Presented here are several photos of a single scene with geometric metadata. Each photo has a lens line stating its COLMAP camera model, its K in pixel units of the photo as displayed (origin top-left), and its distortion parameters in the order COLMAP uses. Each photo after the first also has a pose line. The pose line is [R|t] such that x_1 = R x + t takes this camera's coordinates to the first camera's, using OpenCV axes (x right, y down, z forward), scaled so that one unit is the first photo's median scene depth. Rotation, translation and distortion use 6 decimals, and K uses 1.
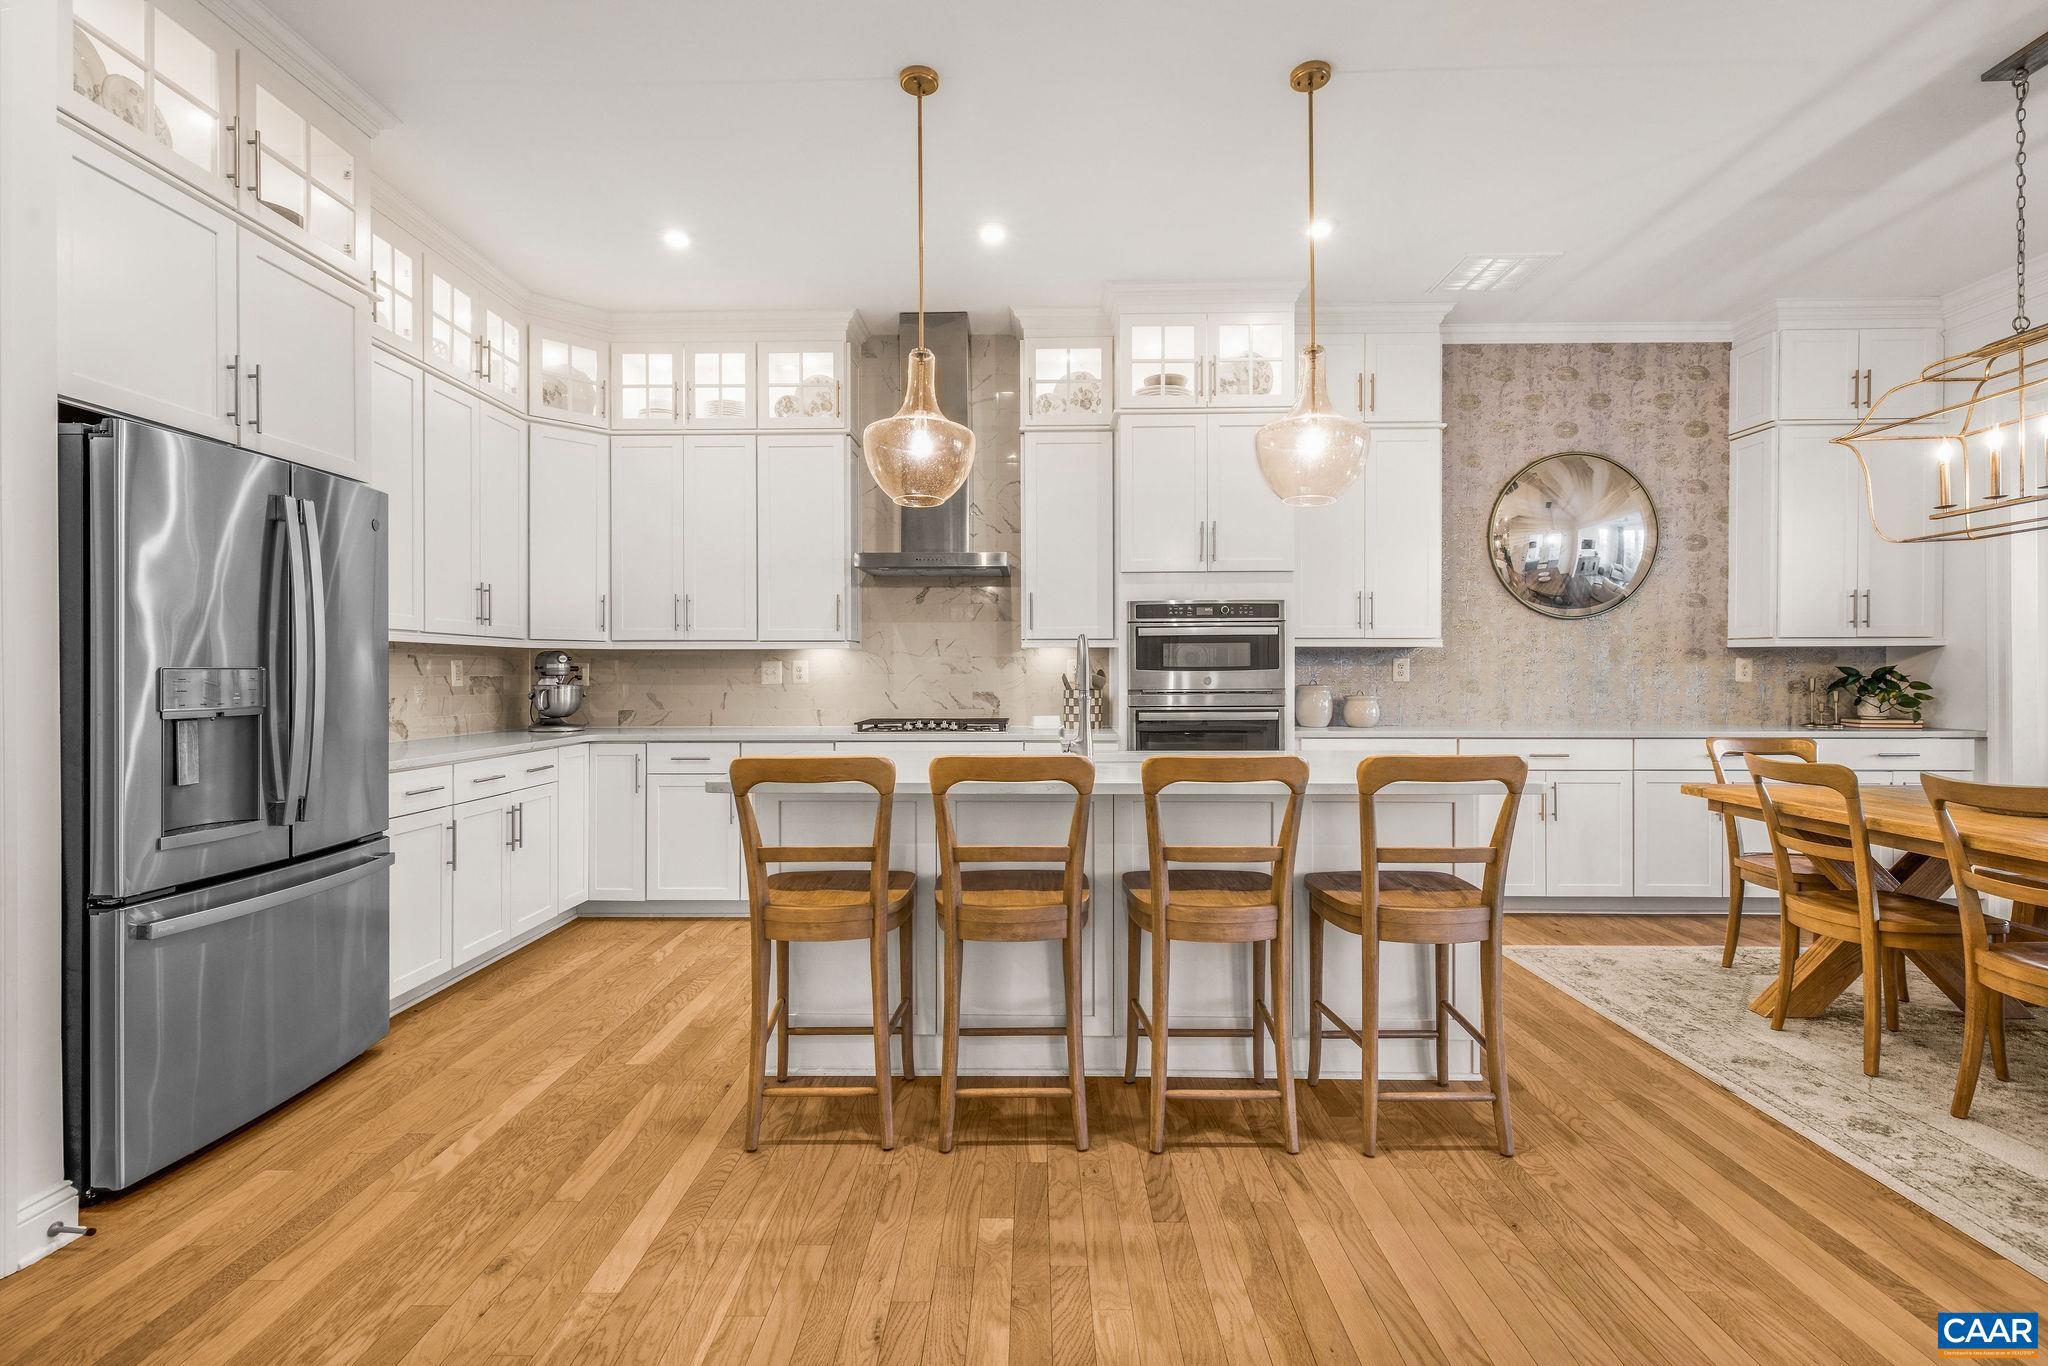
lens RADIAL K [[932.0, 0, 1024.8], [0, 932.0, 673.6], [0, 0, 1]] dist [0.002251, -0.000057]
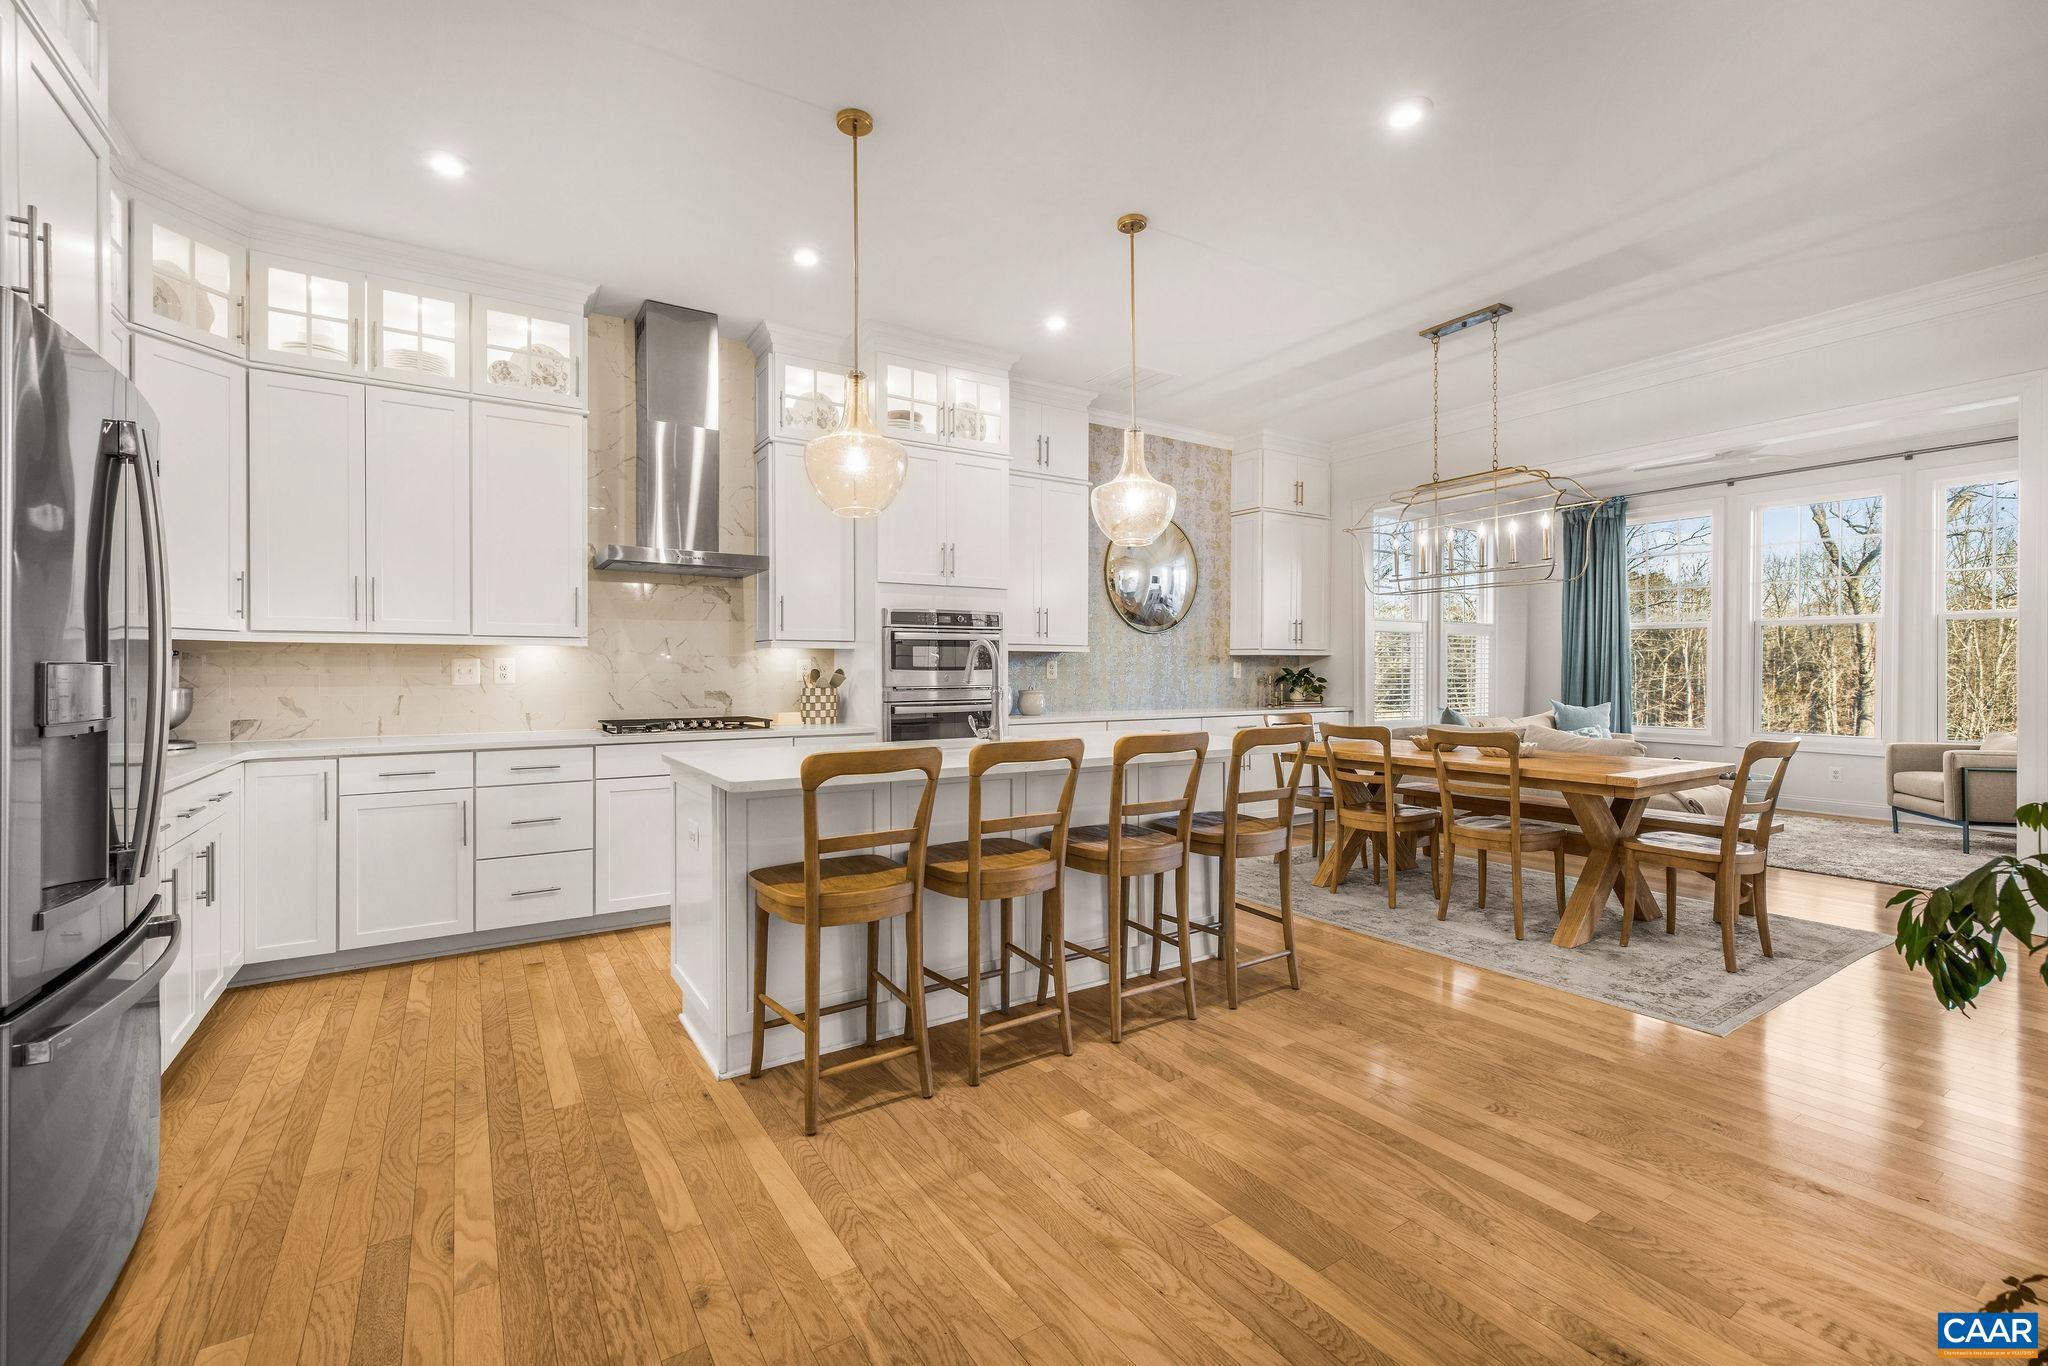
lens RADIAL K [[868.6, 0, 1025.6], [0, 868.6, 671.4], [0, 0, 1]] dist [-0.001448, -0.000174]
pose [[0.830032, 0.000774, 0.557716, -0.313888], [0.001245, 0.999994, -0.003240, 0.002164], [-0.557715, 0.003383, 0.830026, 0.035460]]
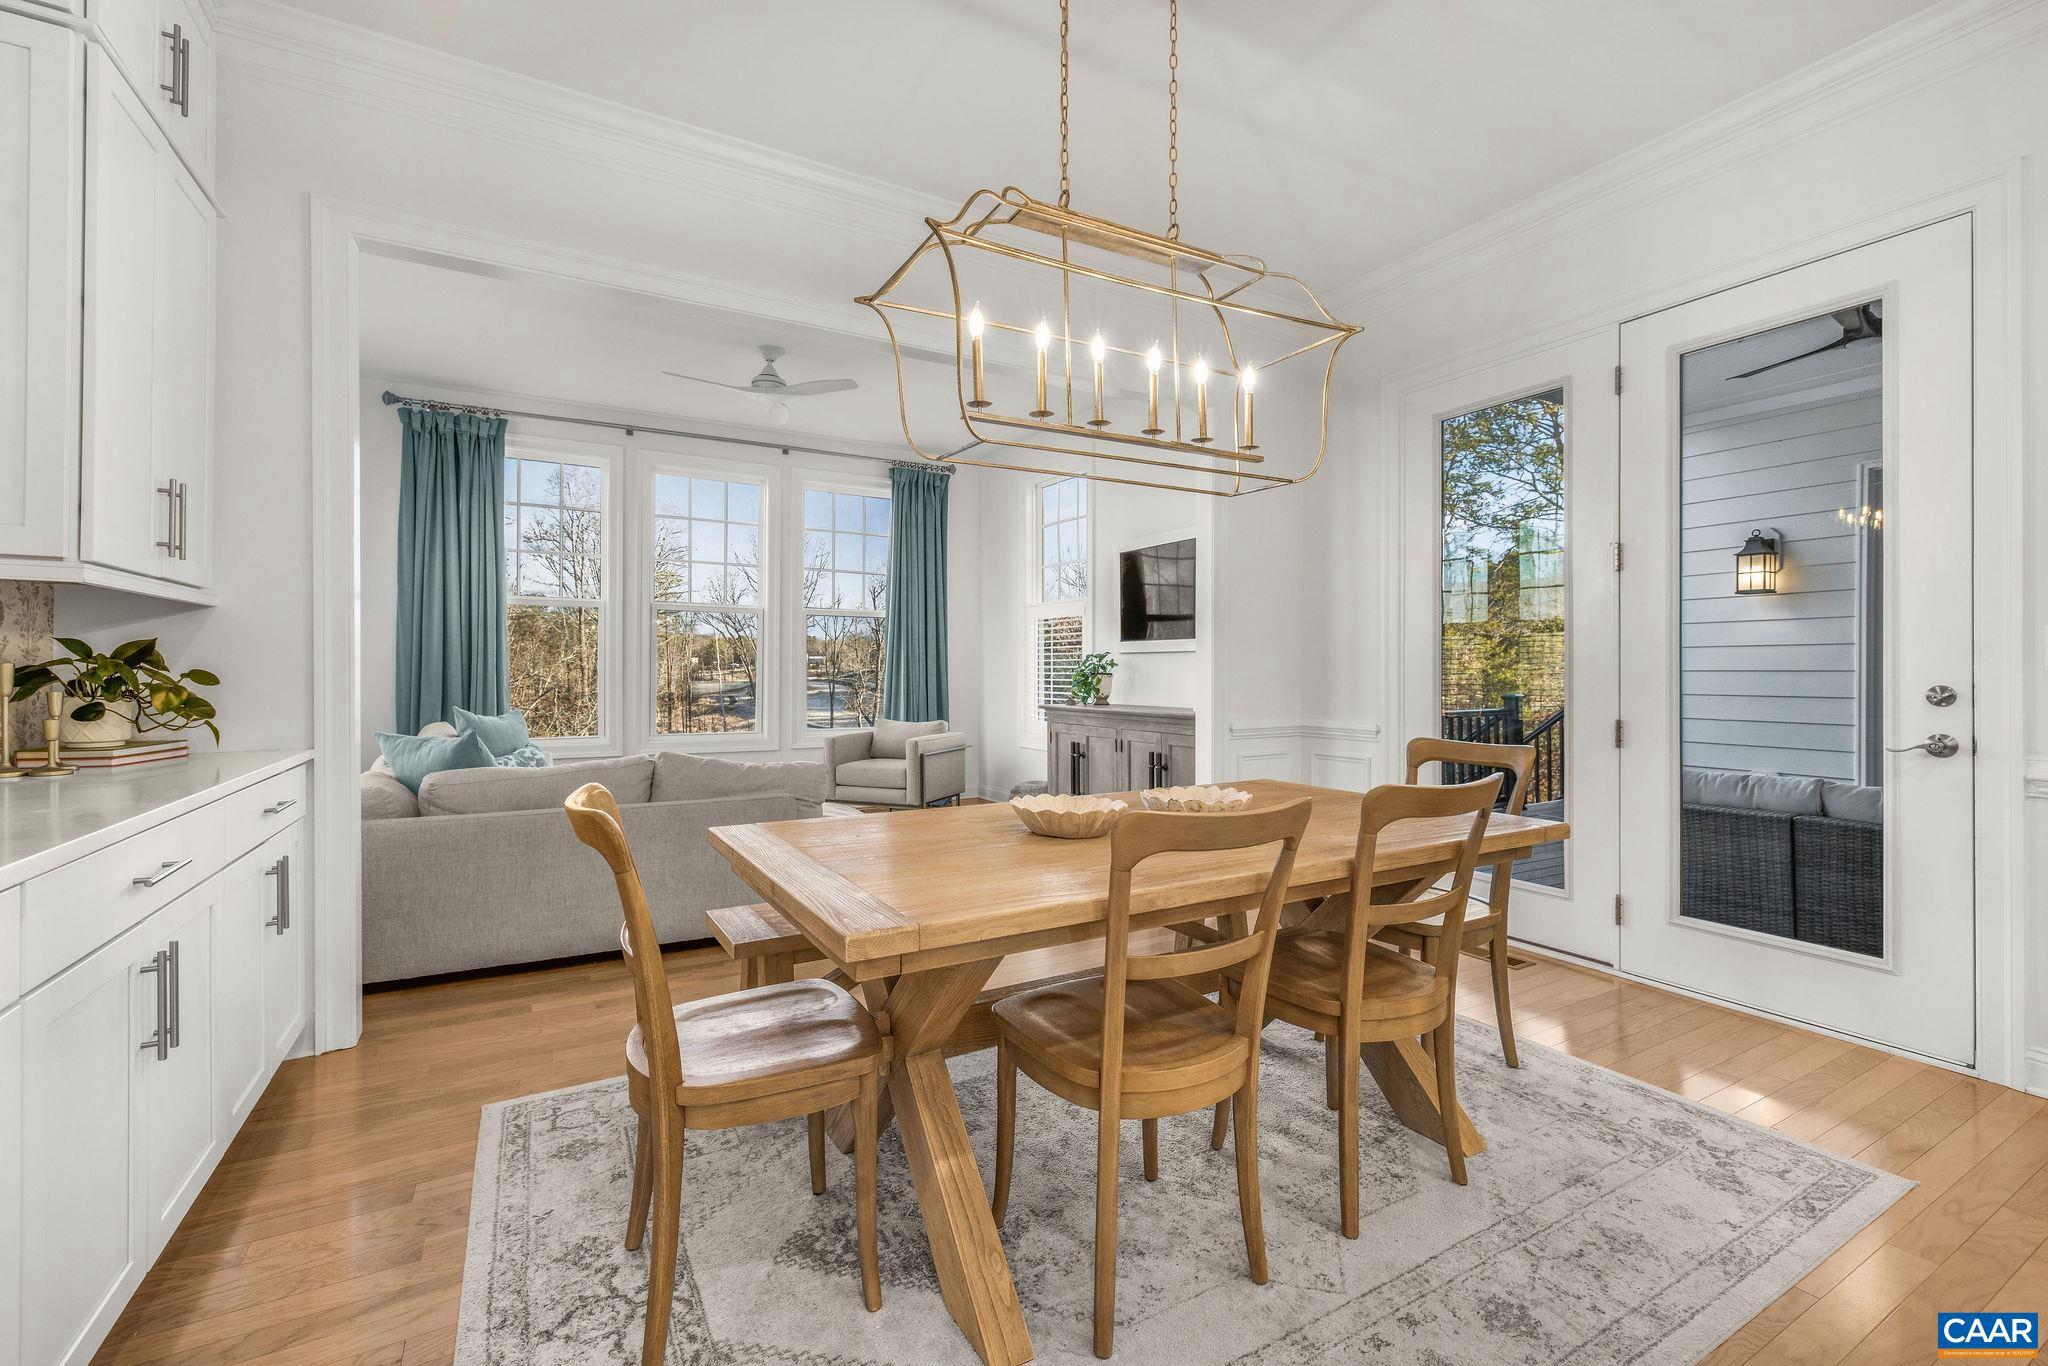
lens RADIAL K [[868.6, 0, 1025.6], [0, 868.6, 671.4], [0, 0, 1]] dist [-0.001448, -0.000174]
pose [[-0.504272, -0.003085, 0.863539, 0.281421], [-0.003008, 0.999994, 0.001816, 0.006785], [-0.863540, -0.001681, -0.504278, 0.852512]]
